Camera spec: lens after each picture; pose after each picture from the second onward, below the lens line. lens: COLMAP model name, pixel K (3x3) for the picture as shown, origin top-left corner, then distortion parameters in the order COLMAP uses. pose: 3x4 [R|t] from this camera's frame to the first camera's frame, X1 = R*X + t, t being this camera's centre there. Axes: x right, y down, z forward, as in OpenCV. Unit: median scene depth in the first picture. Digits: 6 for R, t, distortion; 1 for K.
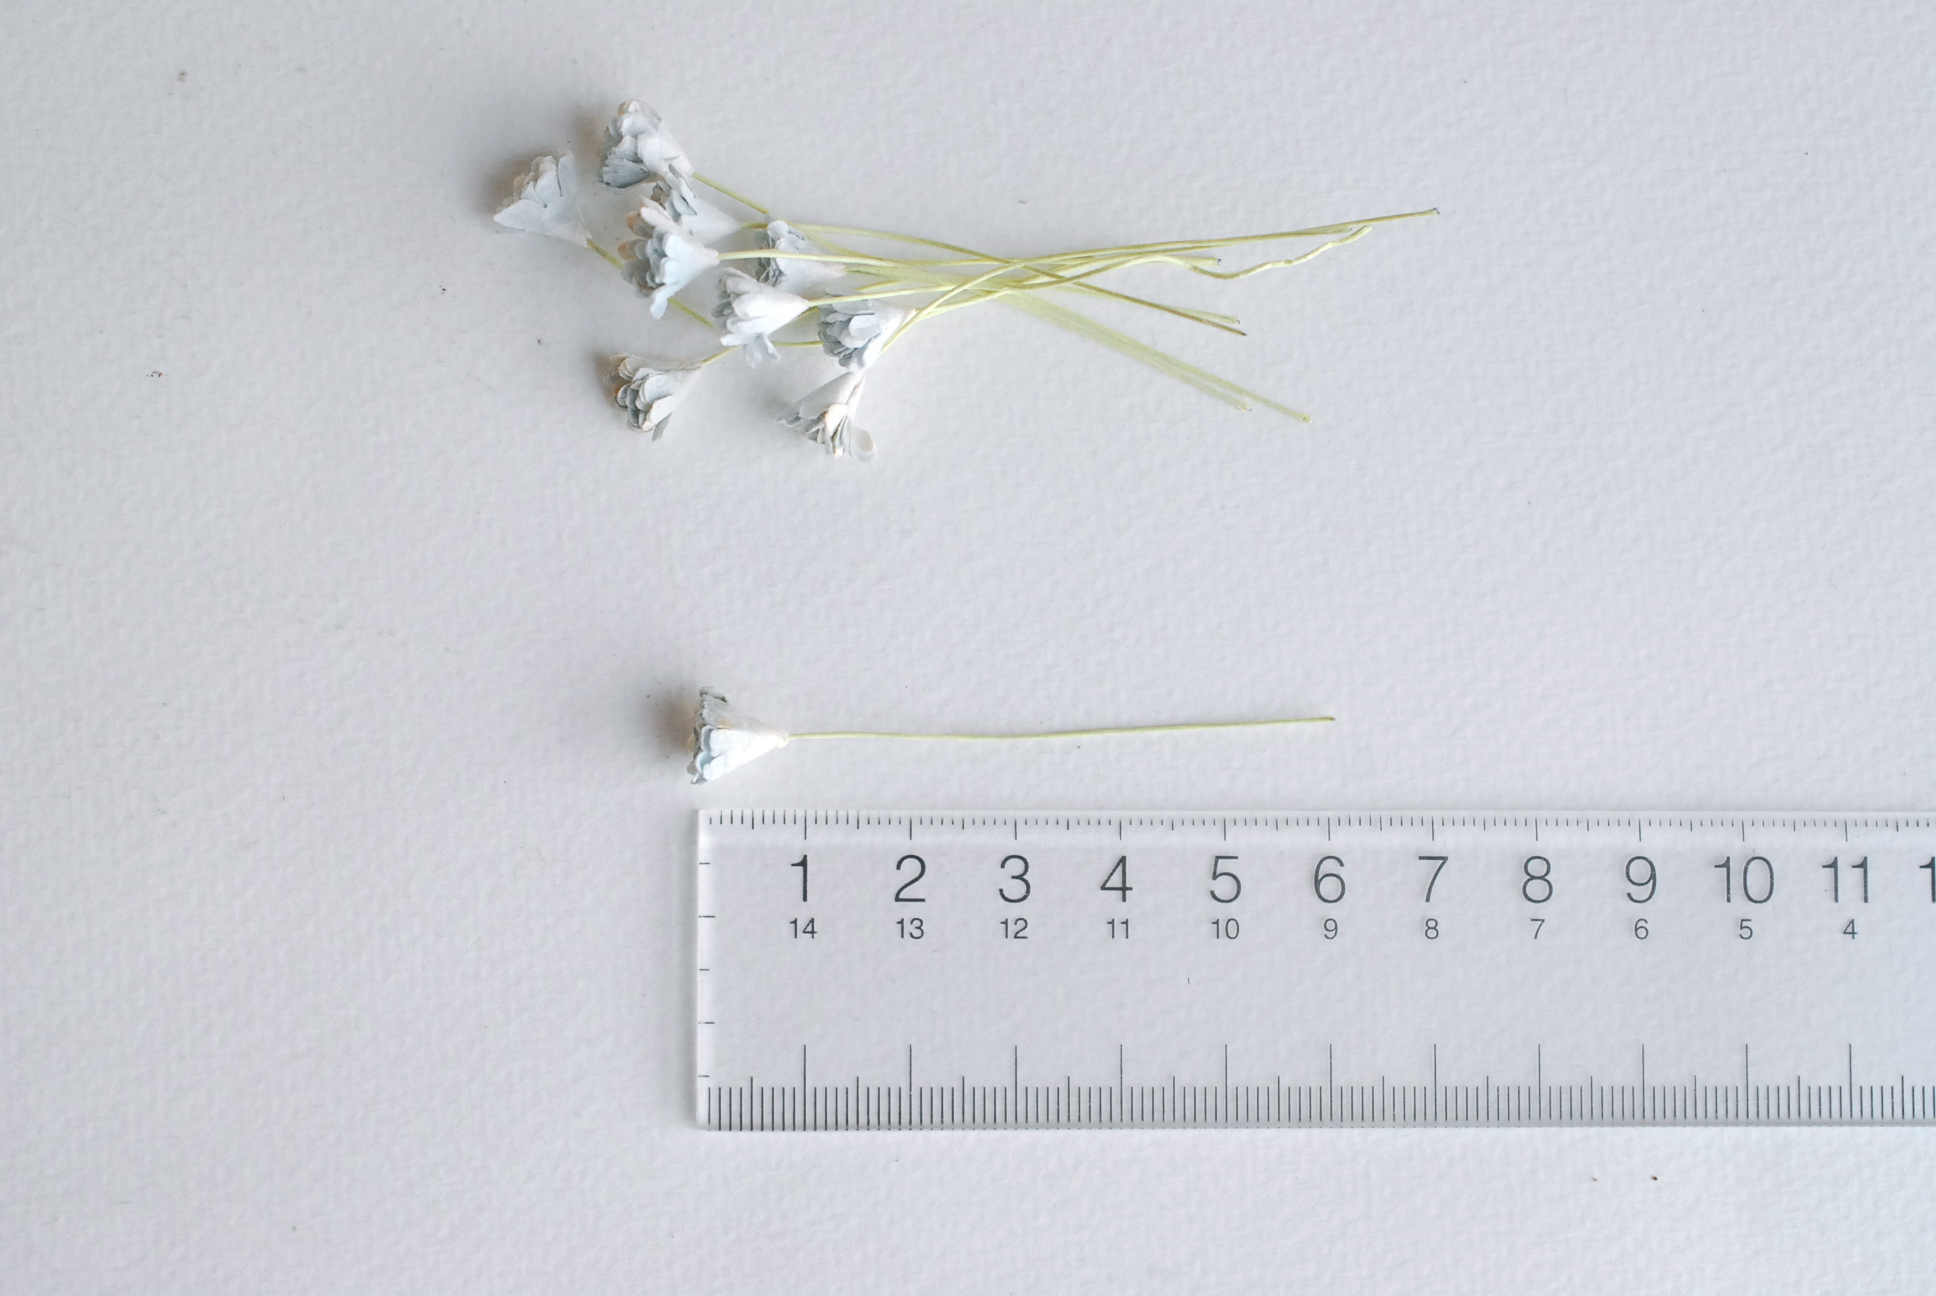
lens RADIAL K [[3490.7, 0, 970.7], [0, 3490.7, 645.4], [0, 0, 1]] dist [0.029465, 0.000000]
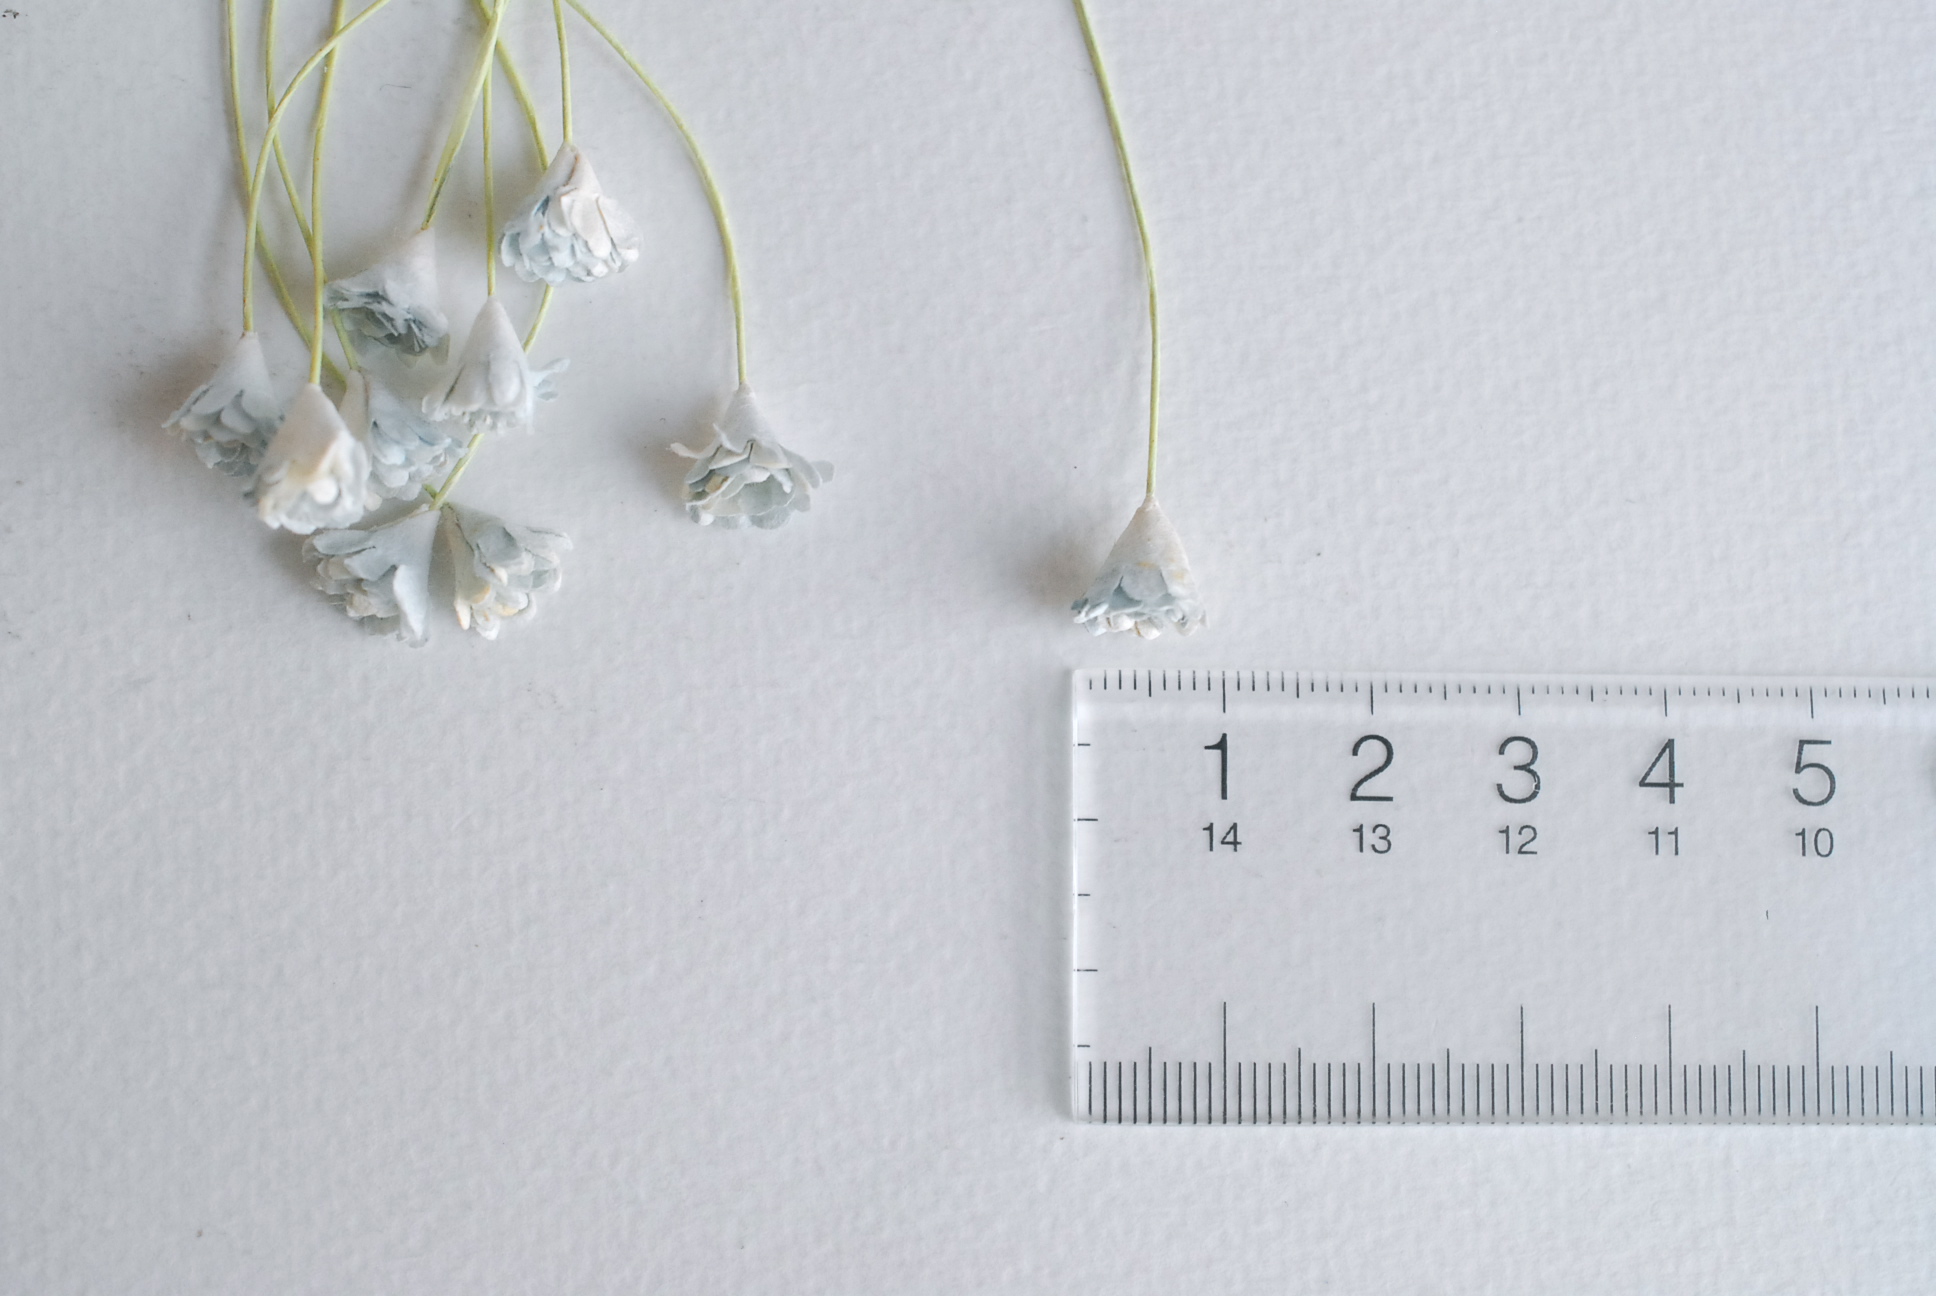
lens RADIAL K [[3490.7, 0, 1010.2], [0, 3490.7, 596.3], [0, 0, 1]] dist [0.029465, 0.000000]
pose [[0.999981, 0.005253, 0.003170, -0.033629], [-0.005288, 0.999922, 0.011357, 0.029964], [-0.003110, -0.011373, 0.999930, 0.293094]]
